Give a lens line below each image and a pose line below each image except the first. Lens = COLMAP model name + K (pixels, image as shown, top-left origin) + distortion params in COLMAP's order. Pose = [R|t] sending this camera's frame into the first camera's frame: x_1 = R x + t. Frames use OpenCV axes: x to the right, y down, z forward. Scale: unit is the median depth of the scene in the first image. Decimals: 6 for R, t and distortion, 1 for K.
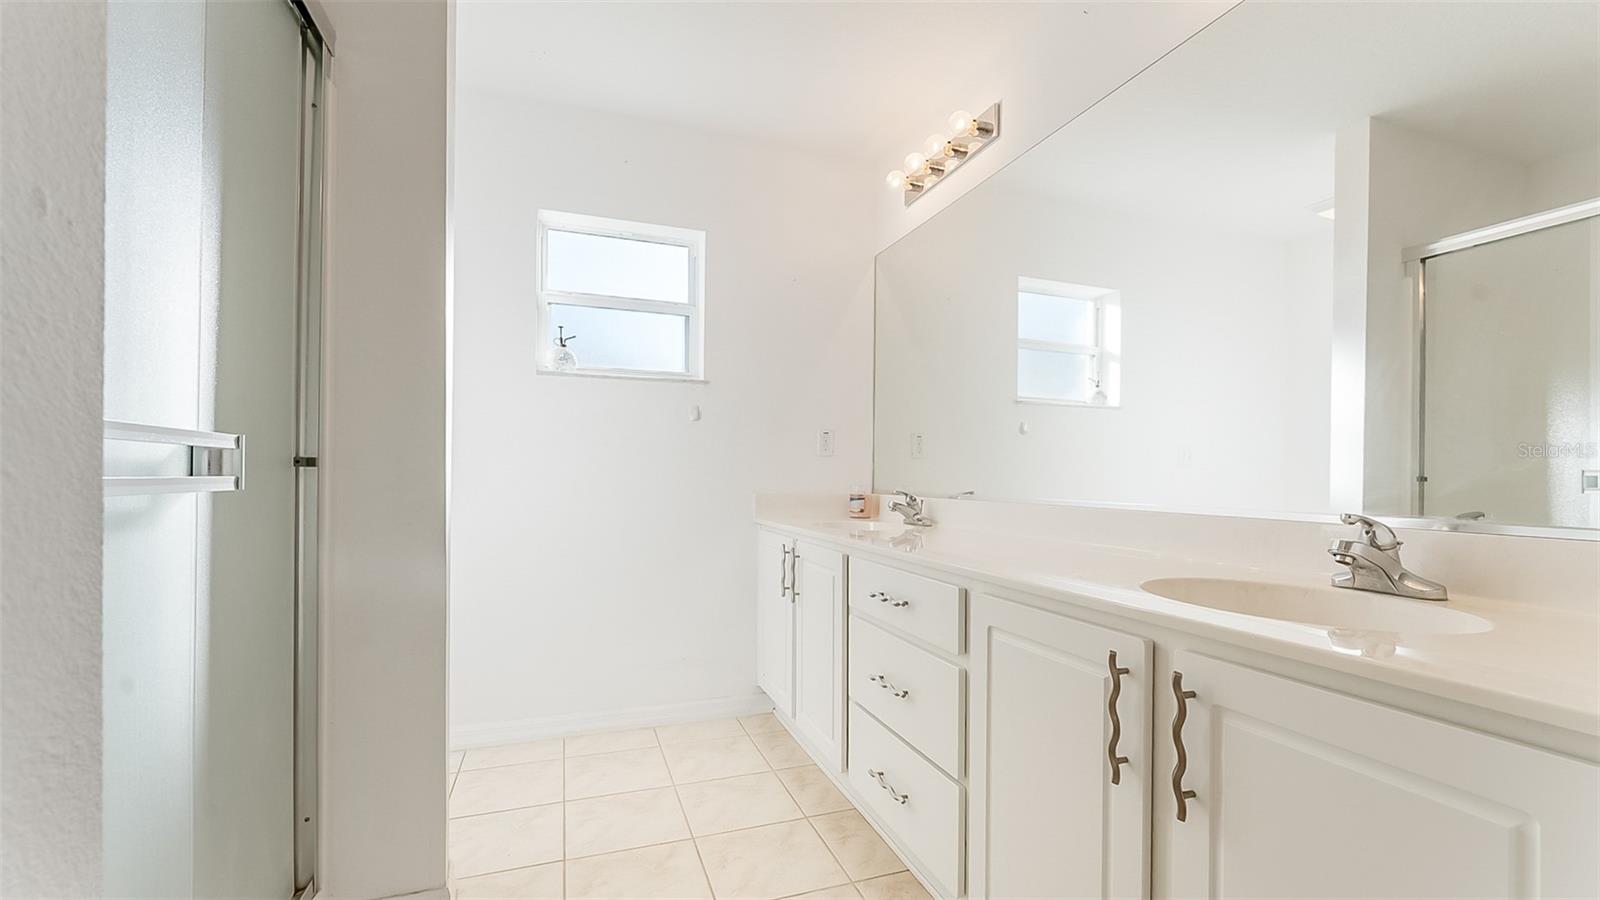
lens RADIAL K [[660.0, 0, 801.2], [0, 660.0, 471.5], [0, 0, 1]] dist [0.000648, 0.000084]
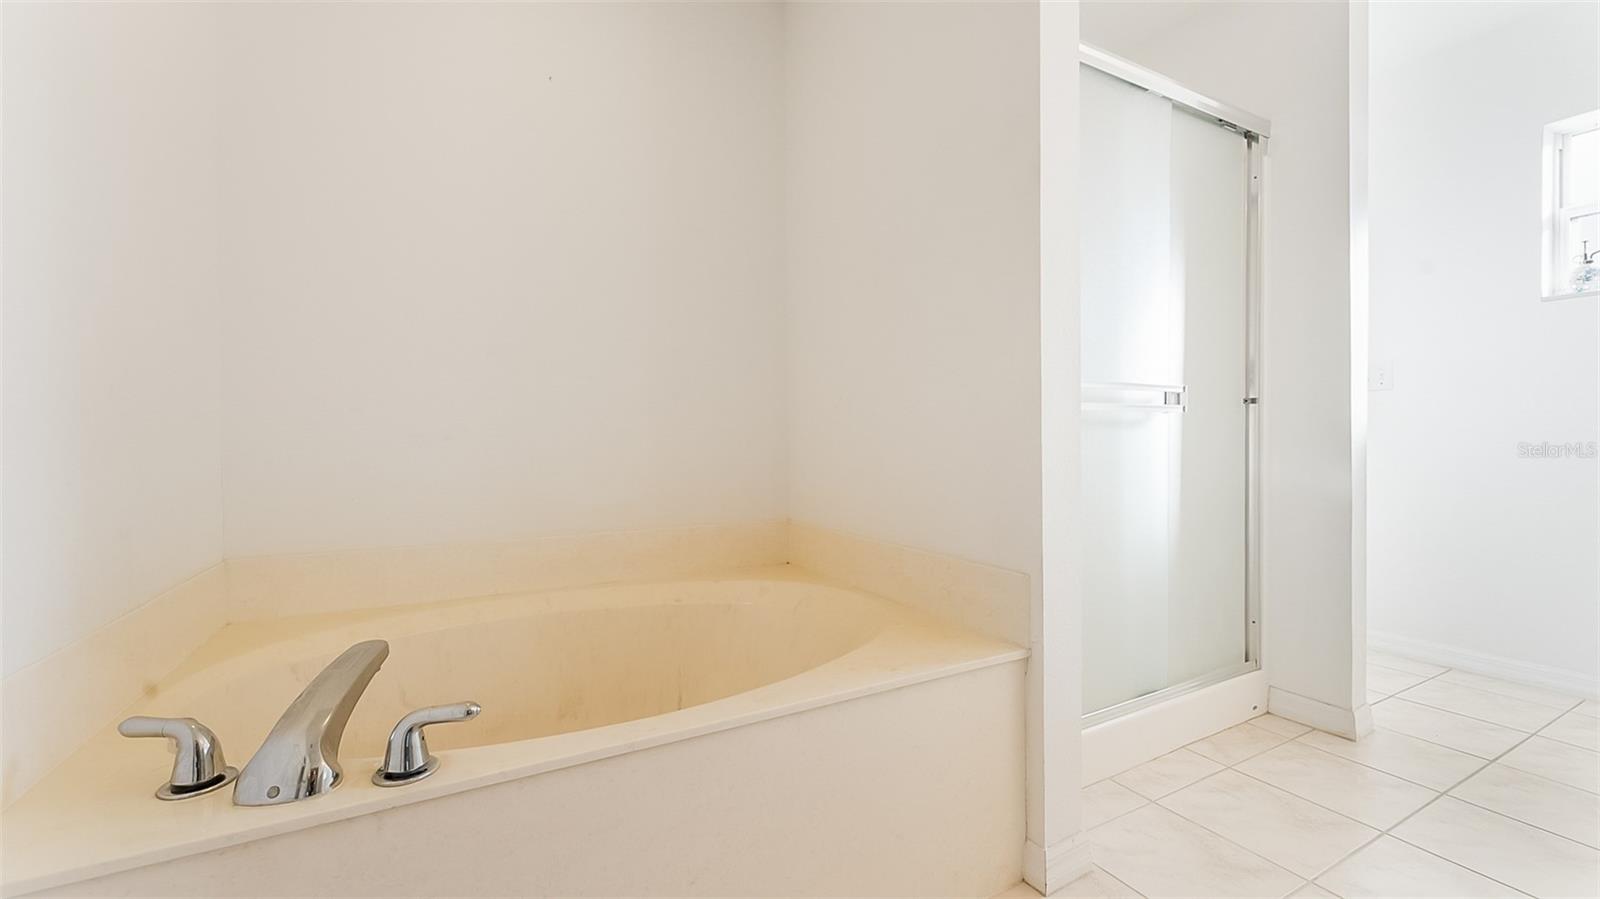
lens RADIAL K [[633.9, 0, 800.0], [0, 633.9, 449.5], [0, 0, 1]] dist [0.000662, 0.000098]
pose [[0.138853, 0.007379, -0.990286, 0.639359], [0.011070, 0.999898, 0.009003, 0.077881], [0.990251, -0.012212, 0.138757, -0.315494]]
